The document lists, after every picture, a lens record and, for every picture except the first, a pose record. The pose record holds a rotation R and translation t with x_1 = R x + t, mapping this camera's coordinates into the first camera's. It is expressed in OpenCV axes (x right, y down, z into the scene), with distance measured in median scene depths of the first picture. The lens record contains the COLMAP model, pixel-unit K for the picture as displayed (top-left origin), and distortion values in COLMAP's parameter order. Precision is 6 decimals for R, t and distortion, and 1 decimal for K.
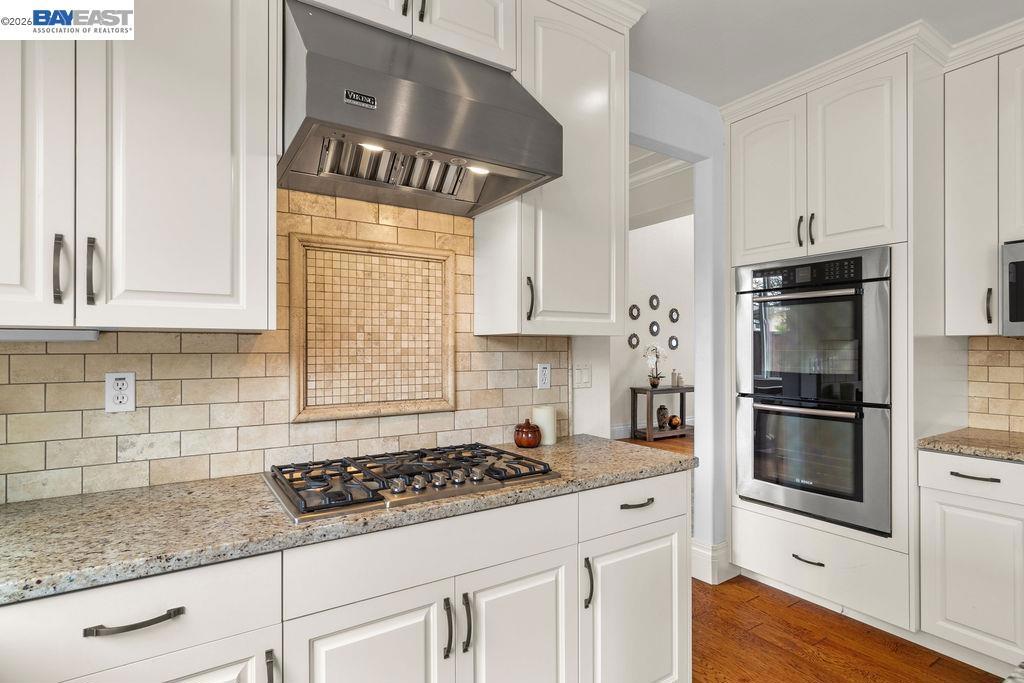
lens RADIAL K [[520.5, 0, 514.7], [0, 520.5, 347.0], [0, 0, 1]] dist [0.000625, -0.001110]
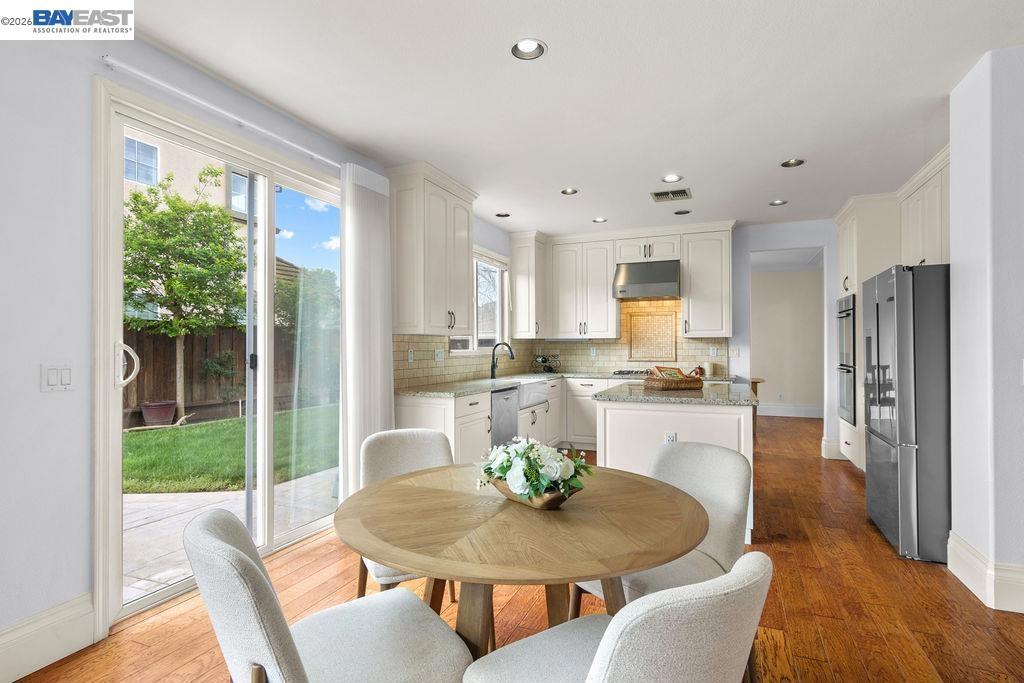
lens RADIAL K [[520.5, 0, 509.4], [0, 520.5, 341.9], [0, 0, 1]] dist [0.000625, -0.001110]
pose [[0.563240, -0.006224, -0.826270, 2.265941], [0.007031, 0.999972, -0.002740, 0.004520], [0.826263, -0.004266, 0.563268, -1.907352]]
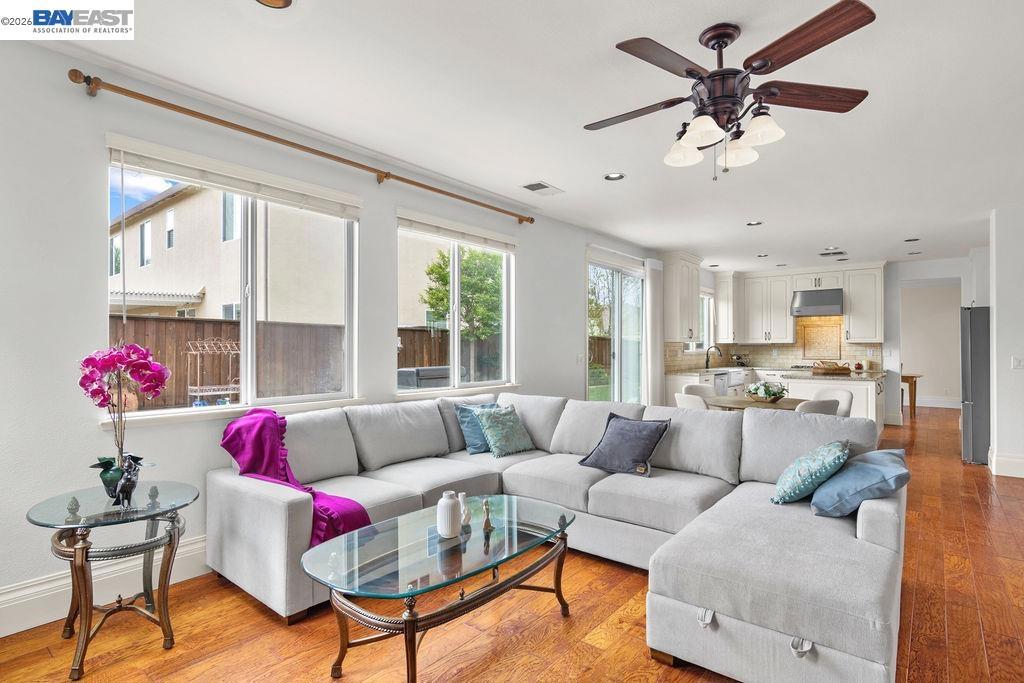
lens RADIAL K [[520.5, 0, 513.4], [0, 520.5, 341.8], [0, 0, 1]] dist [0.000625, -0.001110]
pose [[0.309006, -0.006637, -0.951037, 3.827436], [0.005152, 0.999973, -0.005305, -0.025453], [0.951046, -0.003261, 0.309032, -3.573855]]
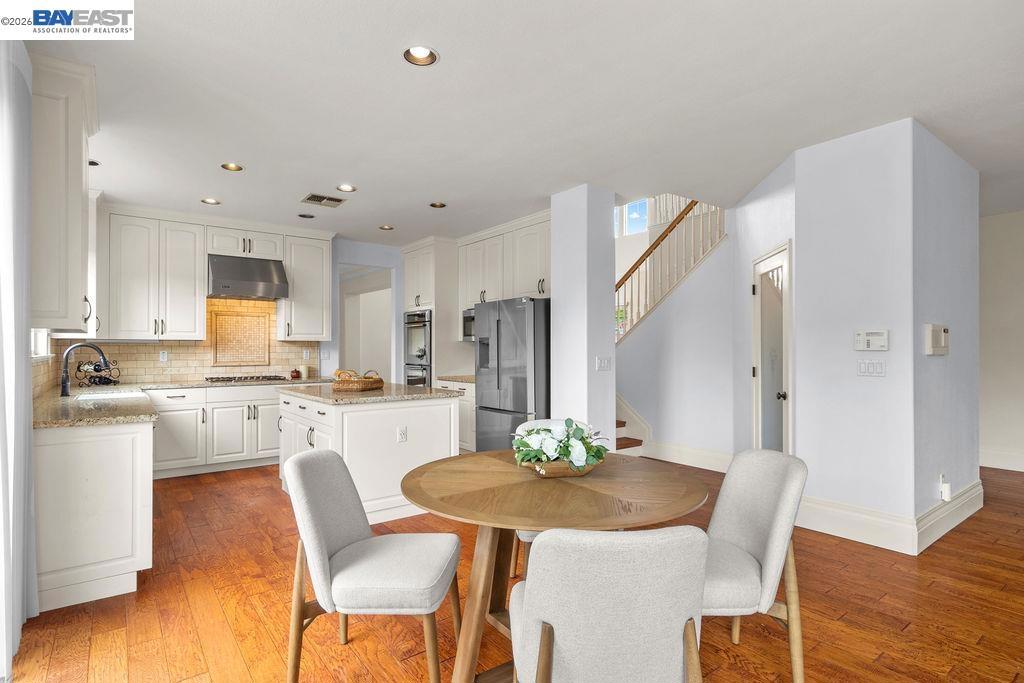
lens RADIAL K [[520.5, 0, 515.4], [0, 520.5, 348.2], [0, 0, 1]] dist [0.000625, -0.001110]
pose [[0.996922, 0.002286, 0.078371, 1.269756], [-0.002691, 0.999984, 0.005056, 0.002328], [-0.078359, -0.005251, 0.996911, -2.521231]]
